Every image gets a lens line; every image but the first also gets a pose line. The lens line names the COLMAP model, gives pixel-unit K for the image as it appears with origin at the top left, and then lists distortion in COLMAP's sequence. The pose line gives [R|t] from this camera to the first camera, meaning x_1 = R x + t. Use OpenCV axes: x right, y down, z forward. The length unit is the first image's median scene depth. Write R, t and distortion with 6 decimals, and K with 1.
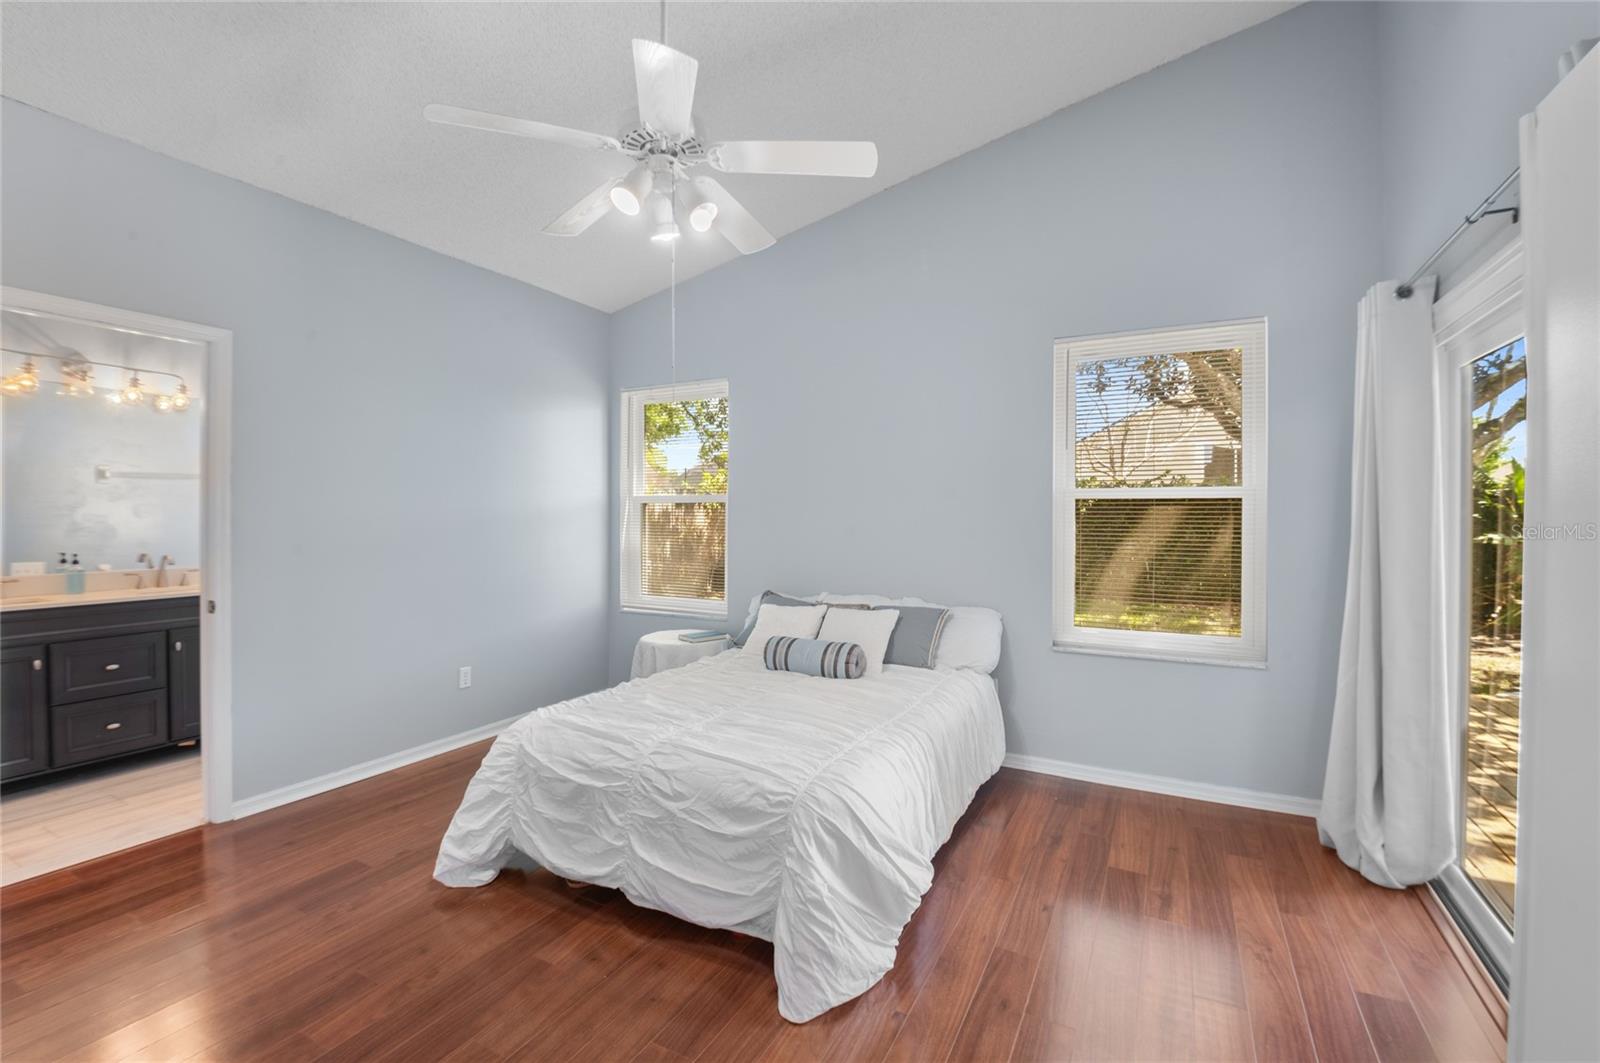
lens RADIAL K [[696.2, 0, 797.1], [0, 696.2, 523.7], [0, 0, 1]] dist [-0.012058, -0.003593]
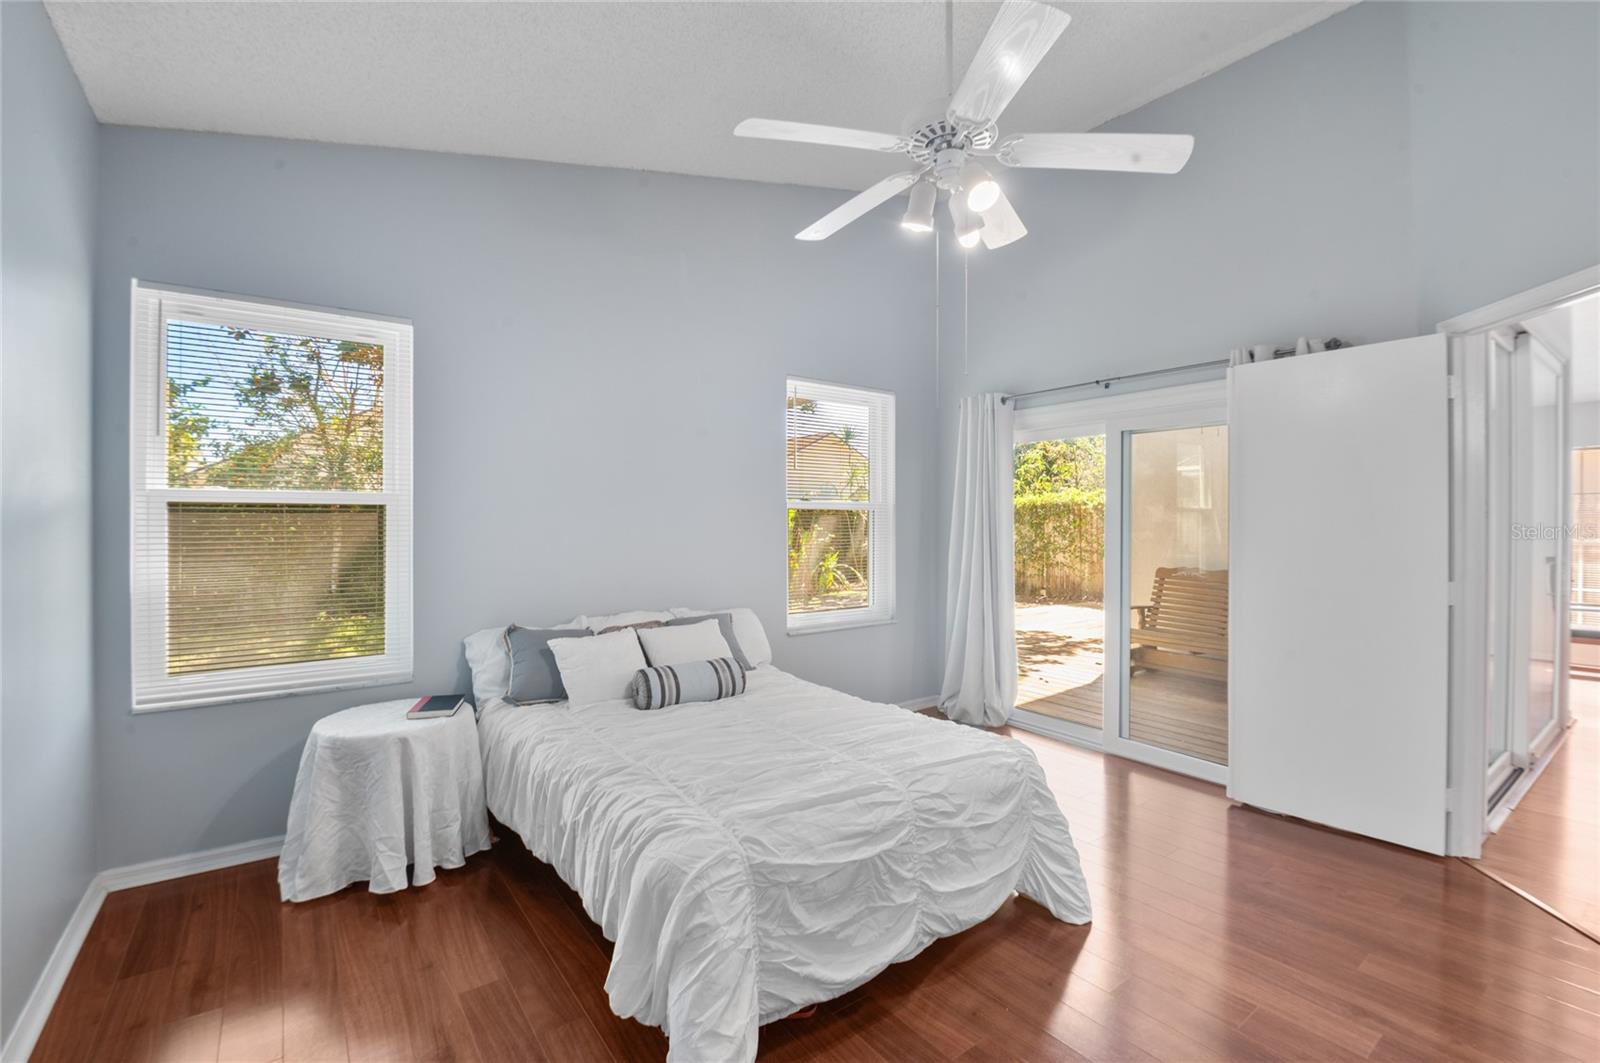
lens RADIAL K [[696.2, 0, 800.4], [0, 696.2, 530.6], [0, 0, 1]] dist [-0.012058, -0.003593]
pose [[0.427607, -0.015188, 0.903837, -1.053344], [0.014504, 0.999845, 0.009940, -0.015353], [-0.903849, 0.008859, 0.427761, 0.710737]]
